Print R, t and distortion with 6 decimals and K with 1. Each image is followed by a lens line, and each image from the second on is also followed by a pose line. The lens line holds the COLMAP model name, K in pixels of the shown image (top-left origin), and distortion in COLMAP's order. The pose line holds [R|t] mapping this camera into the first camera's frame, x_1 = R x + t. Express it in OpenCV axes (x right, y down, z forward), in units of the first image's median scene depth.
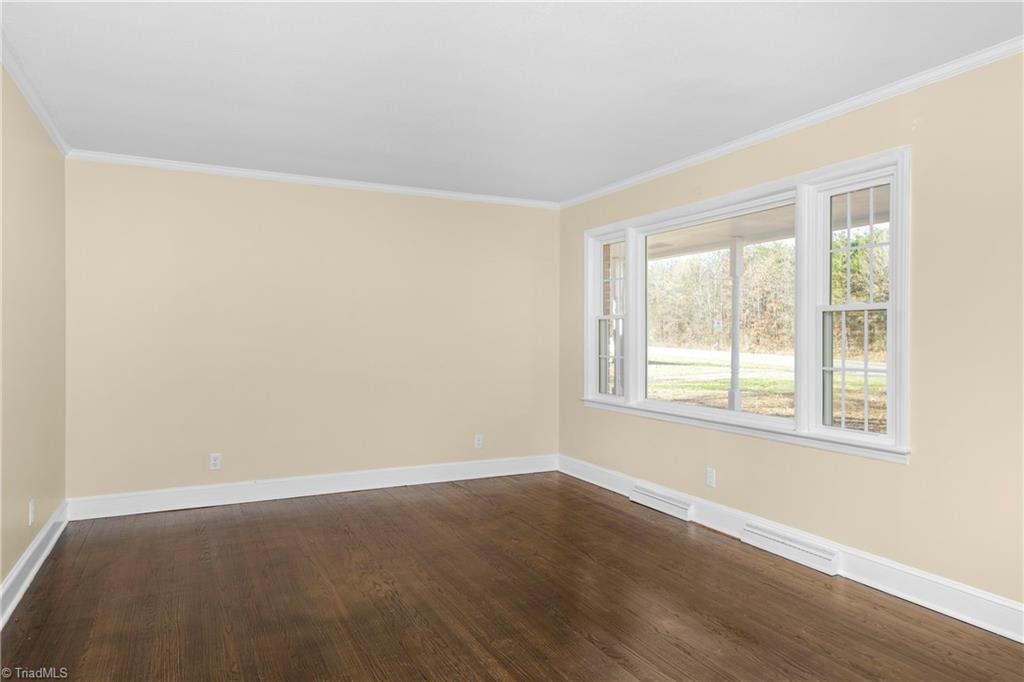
lens RADIAL K [[721.8, 0, 512.0], [0, 721.8, 341.0], [0, 0, 1]] dist [0.004403, 0.001222]
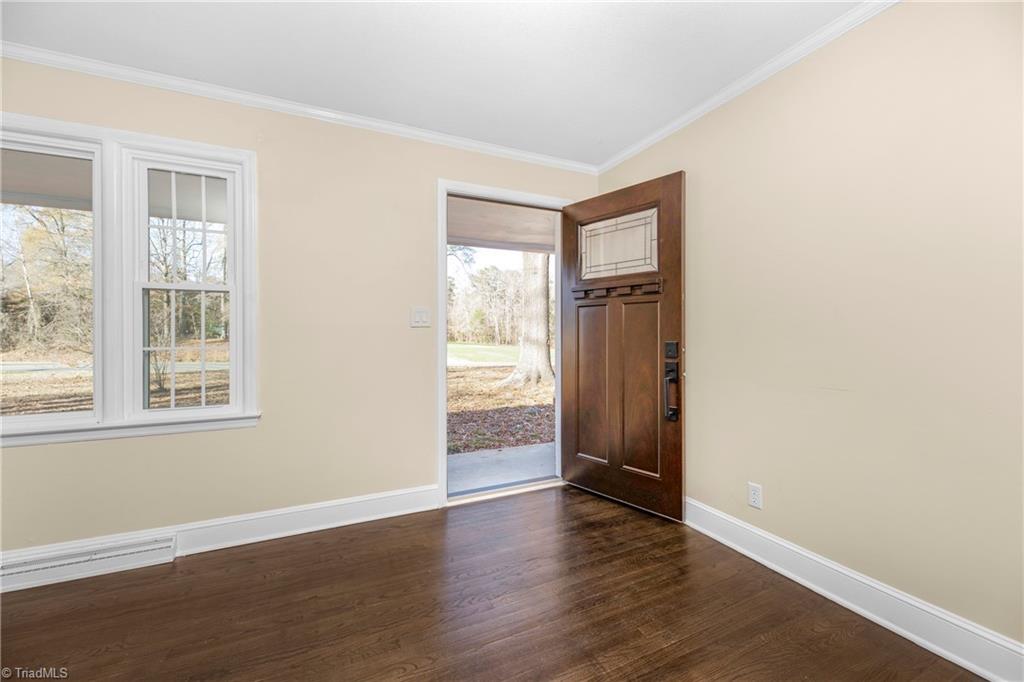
lens RADIAL K [[404.3, 0, 512.0], [0, 404.3, 341.0], [0, 0, 1]] dist [0.001013, 0.000134]
pose [[-0.010671, -0.003561, 0.999937, -0.104463], [0.015630, 0.999871, 0.003728, 0.035584], [-0.999821, 0.015669, -0.010614, 0.559803]]
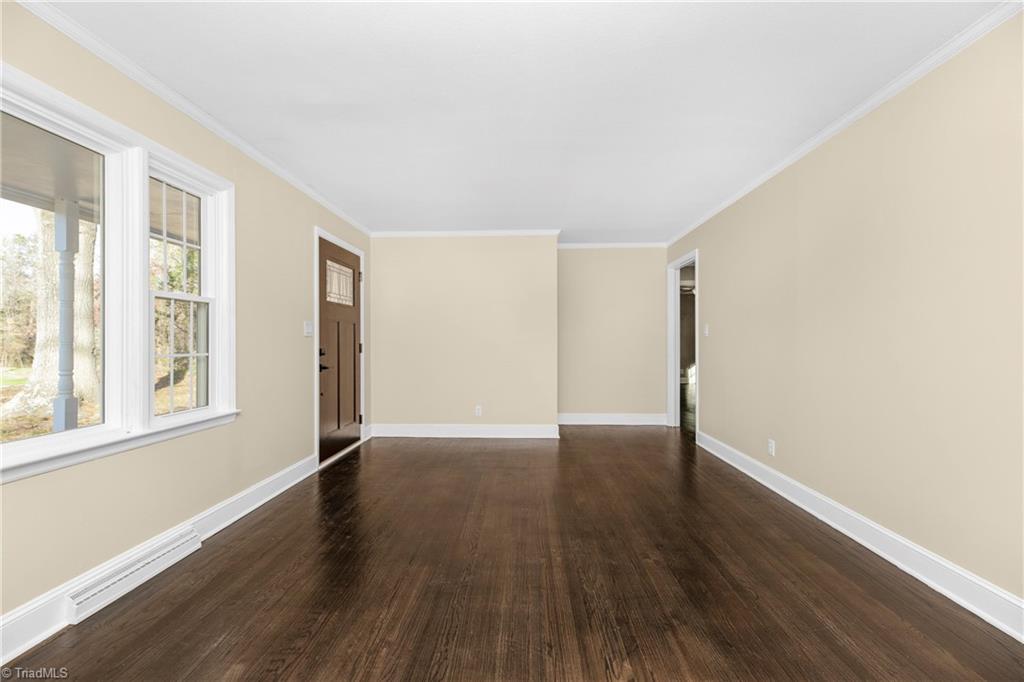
lens RADIAL K [[393.6, 0, 512.0], [0, 393.6, 341.0], [0, 0, 1]] dist [-0.000679, 0.000003]
pose [[-0.880564, -0.004758, 0.473902, -0.249056], [0.003231, 0.999866, 0.016042, 0.007525], [-0.473915, 0.015657, -0.880431, 1.317218]]
